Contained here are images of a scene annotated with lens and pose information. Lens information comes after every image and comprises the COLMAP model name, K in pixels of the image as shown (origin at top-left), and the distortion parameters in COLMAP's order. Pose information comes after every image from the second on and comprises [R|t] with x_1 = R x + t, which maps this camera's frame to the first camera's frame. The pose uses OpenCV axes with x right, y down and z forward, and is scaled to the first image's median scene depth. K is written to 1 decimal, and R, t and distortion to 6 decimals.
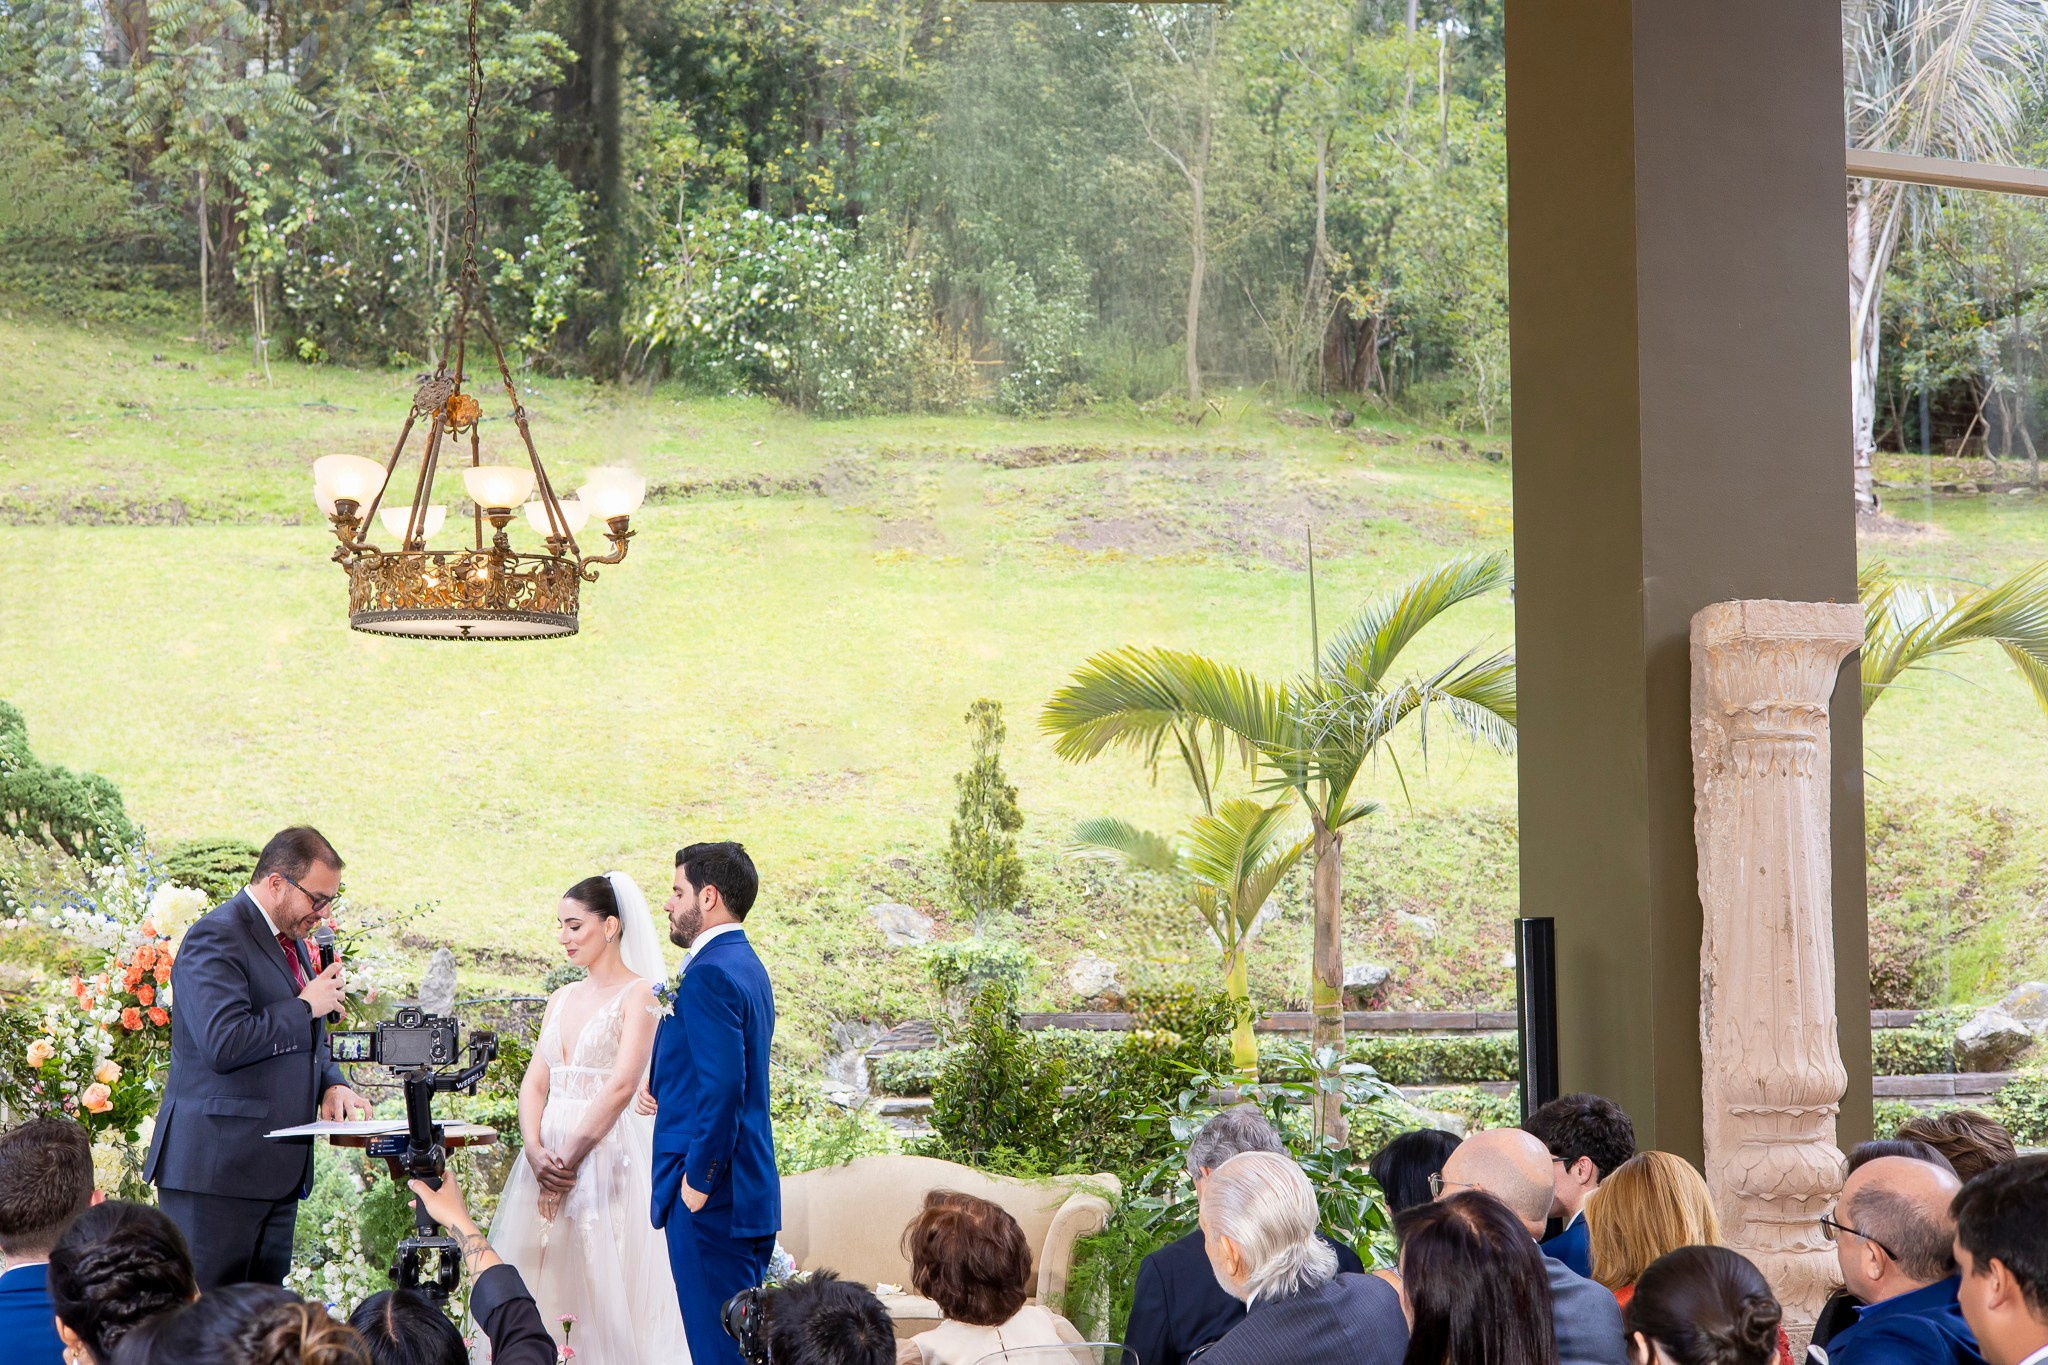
lens RADIAL K [[3177.5, 0, 934.6], [0, 3177.5, 688.4], [0, 0, 1]] dist [0.031611, -0.044537]
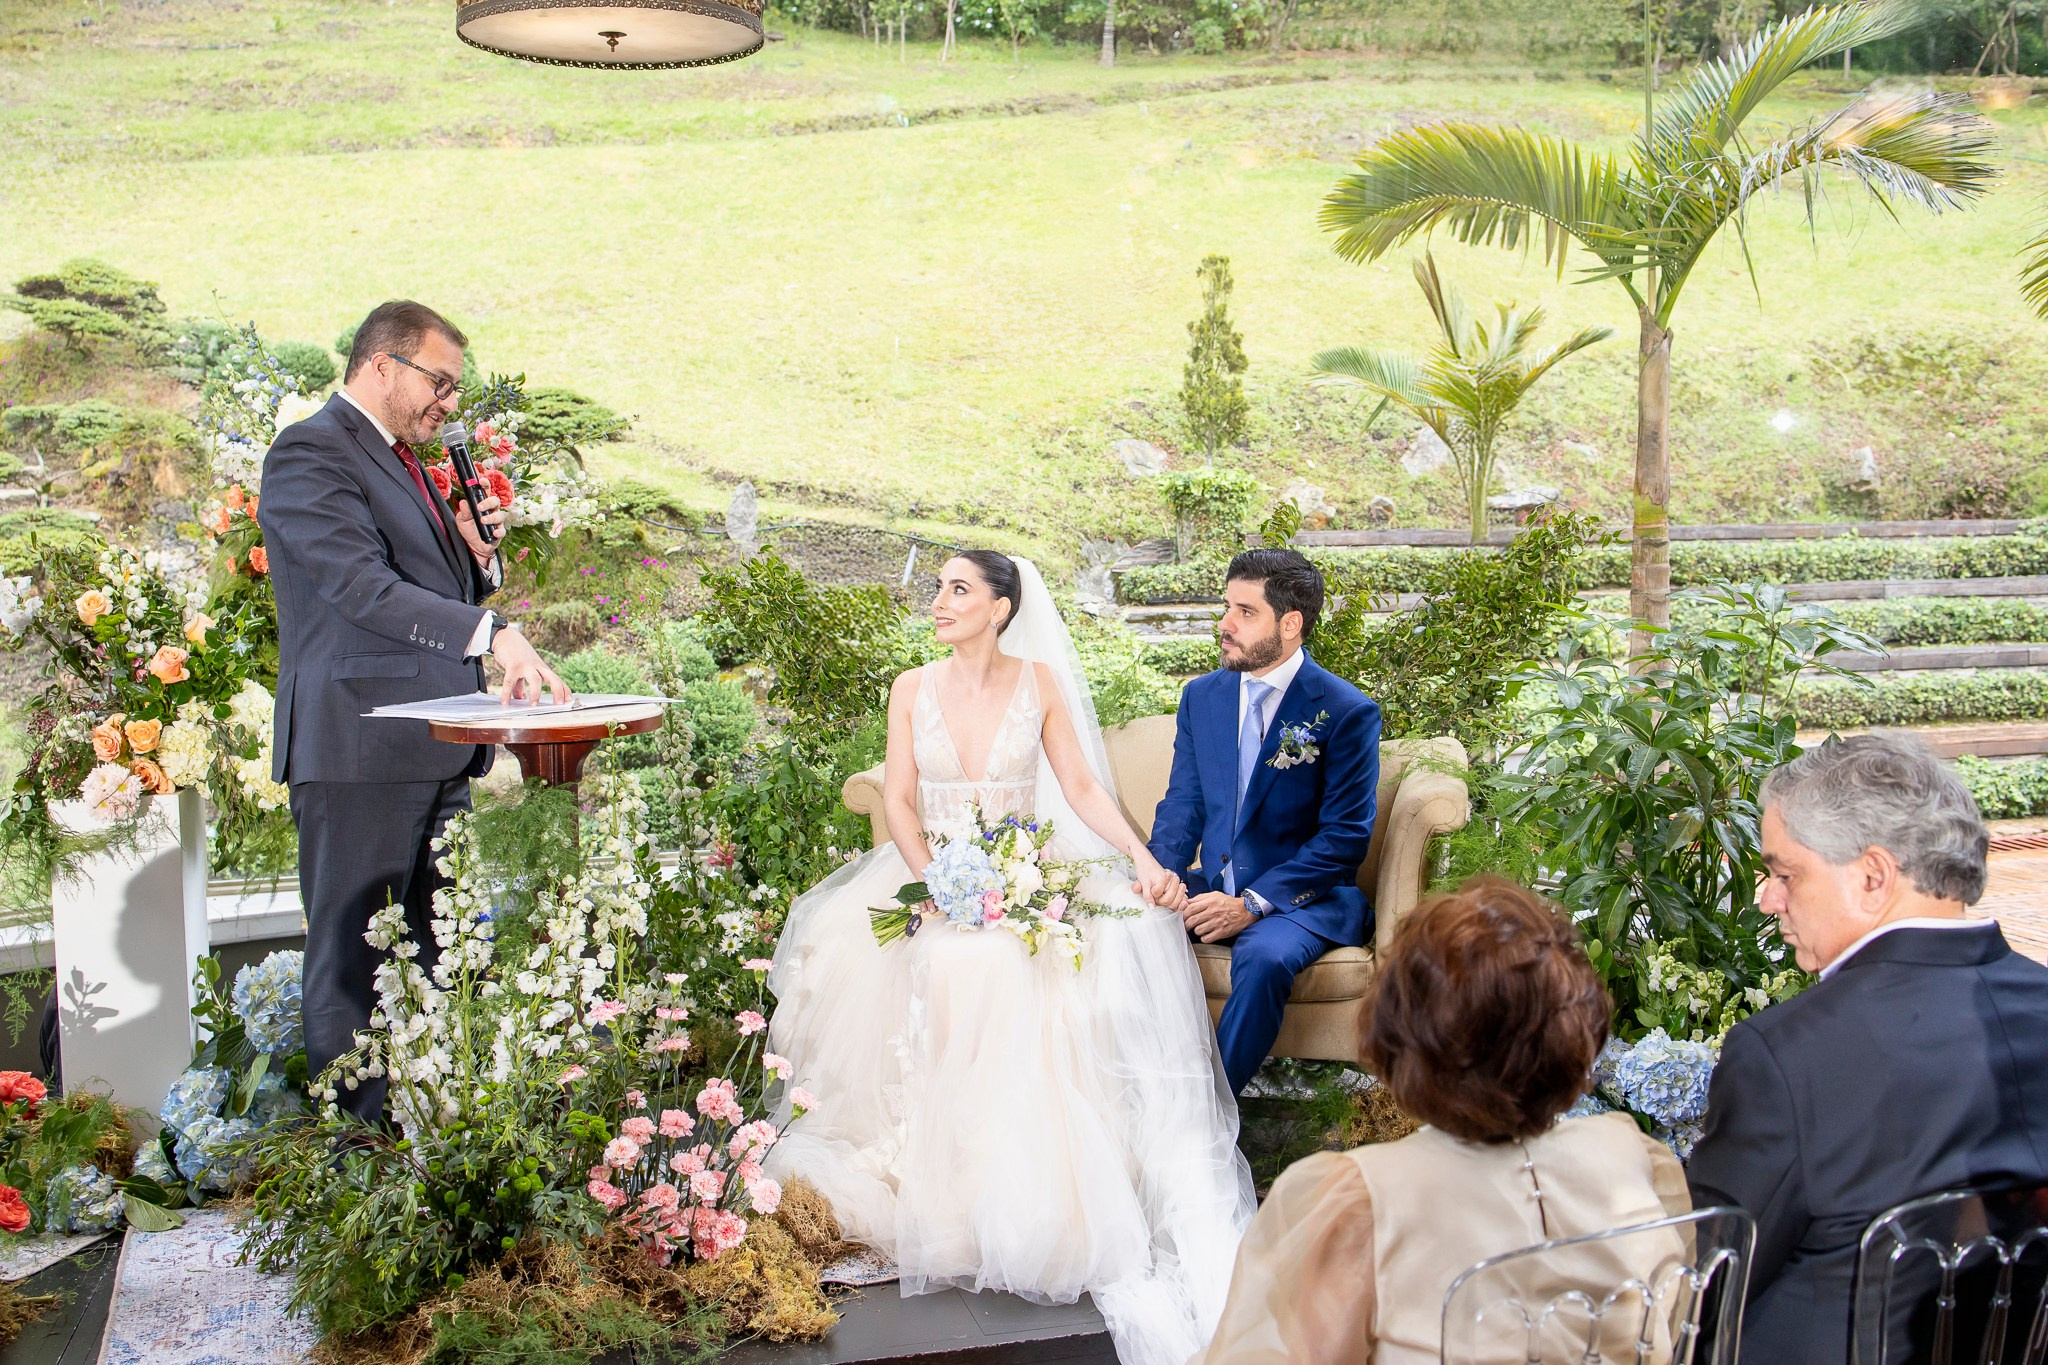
lens RADIAL K [[2078.6, 0, 989.1], [0, 2078.6, 712.9], [0, 0, 1]] dist [-0.007101, -0.004562]
pose [[0.997475, -0.005193, -0.070828, -0.012291], [0.018494, 0.981905, 0.188467, 0.022132], [0.068568, -0.189301, 0.979522, 0.235848]]
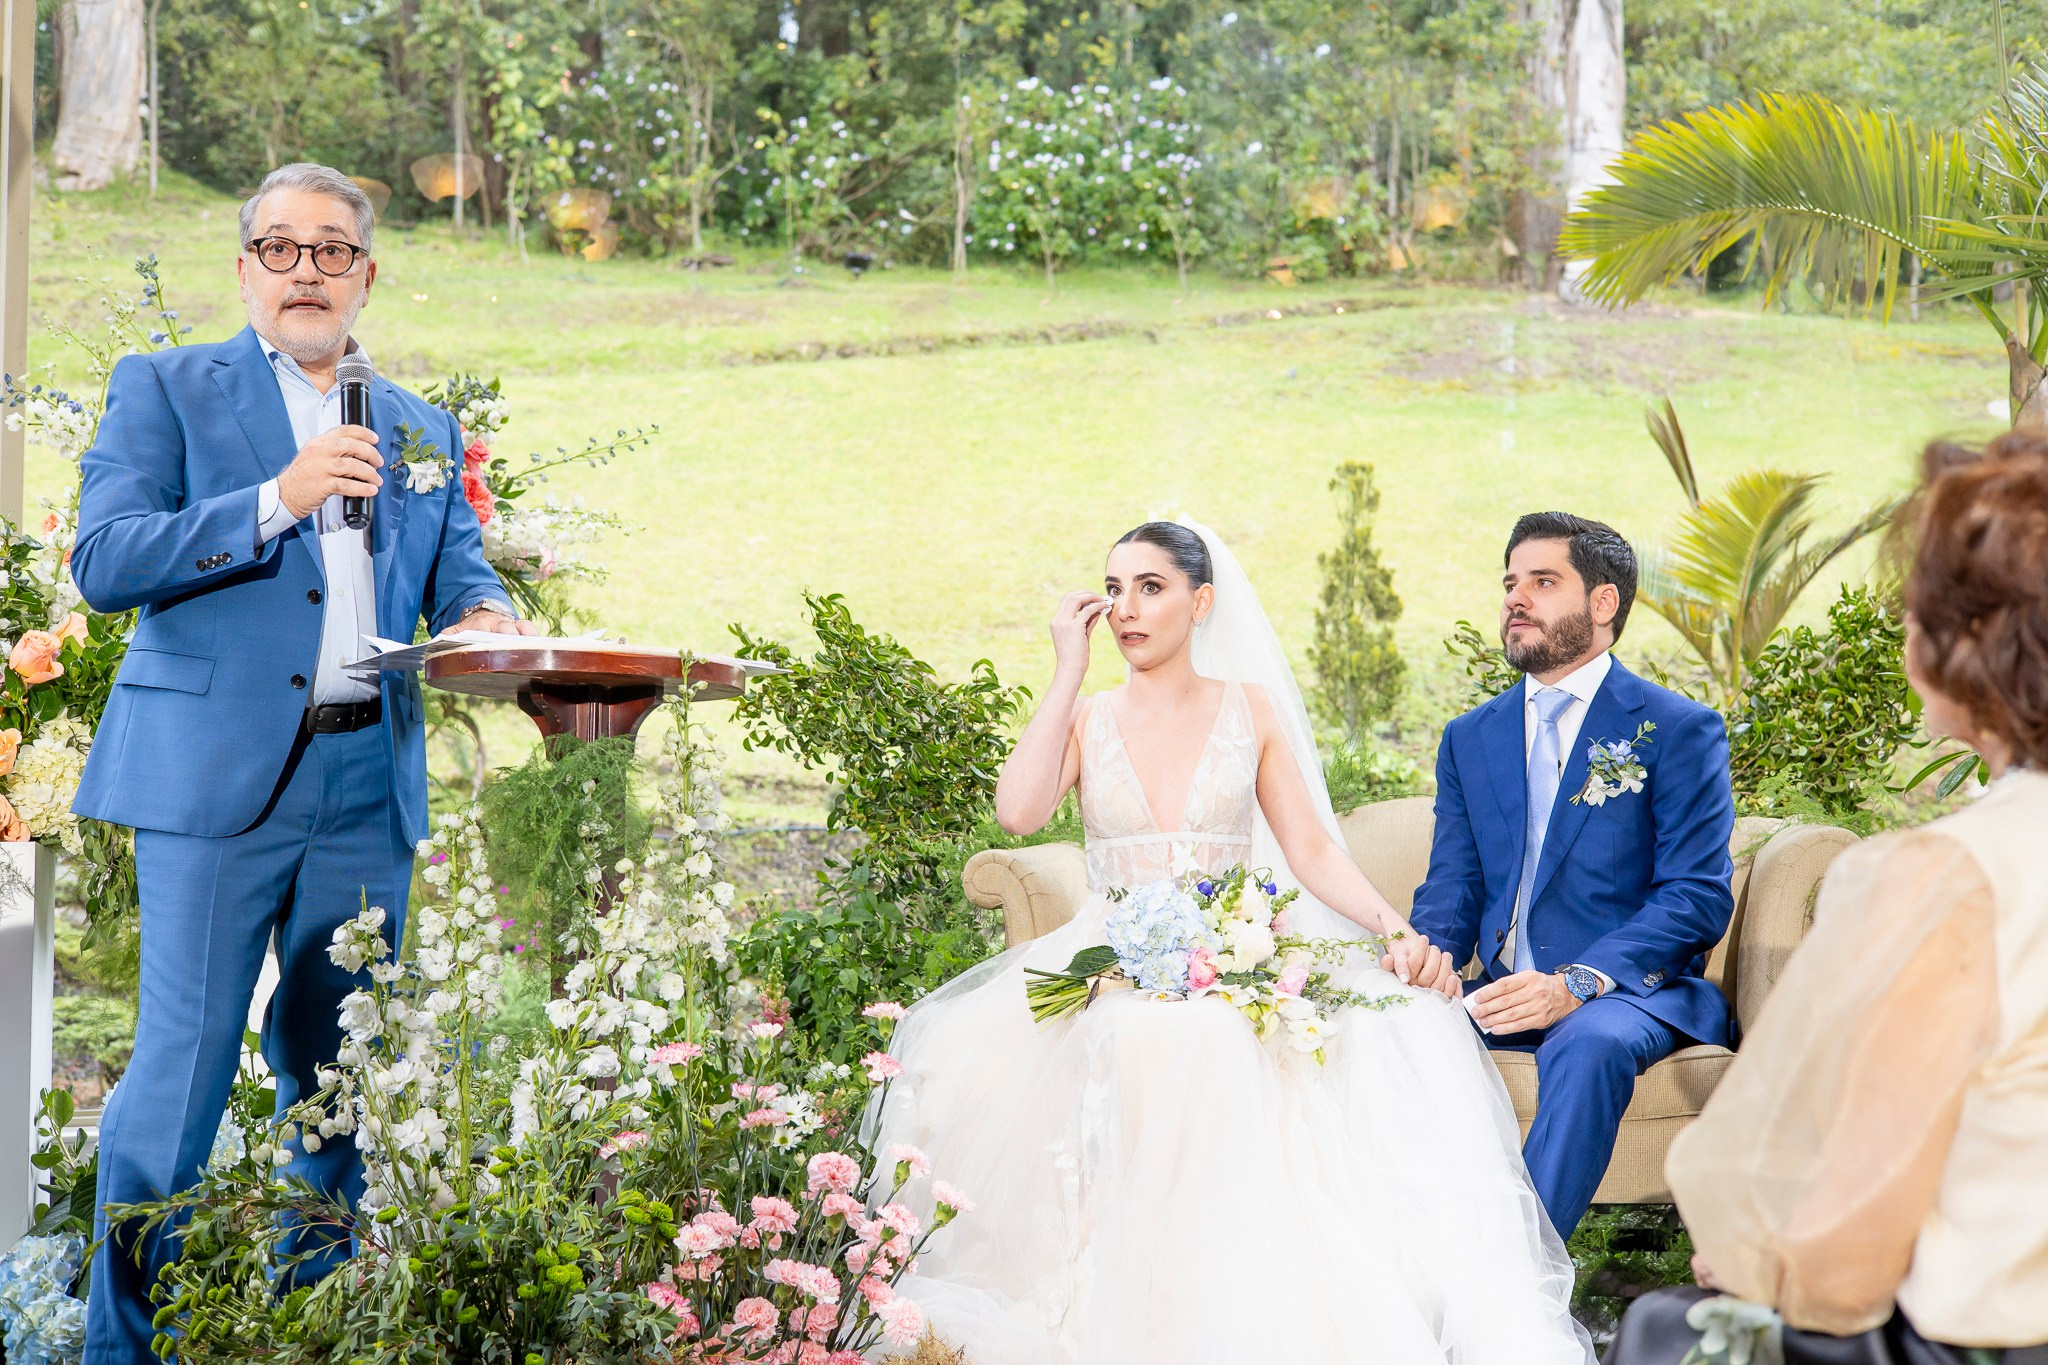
lens RADIAL K [[2946.7, 0, 992.1], [0, 2946.7, 680.2], [0, 0, 1]] dist [0.006048, -0.060661]
pose [[0.997747, -0.020204, -0.063973, -0.028934], [0.019554, 0.999751, -0.010769, 0.065012], [0.064175, 0.009494, 0.997894, 0.227770]]
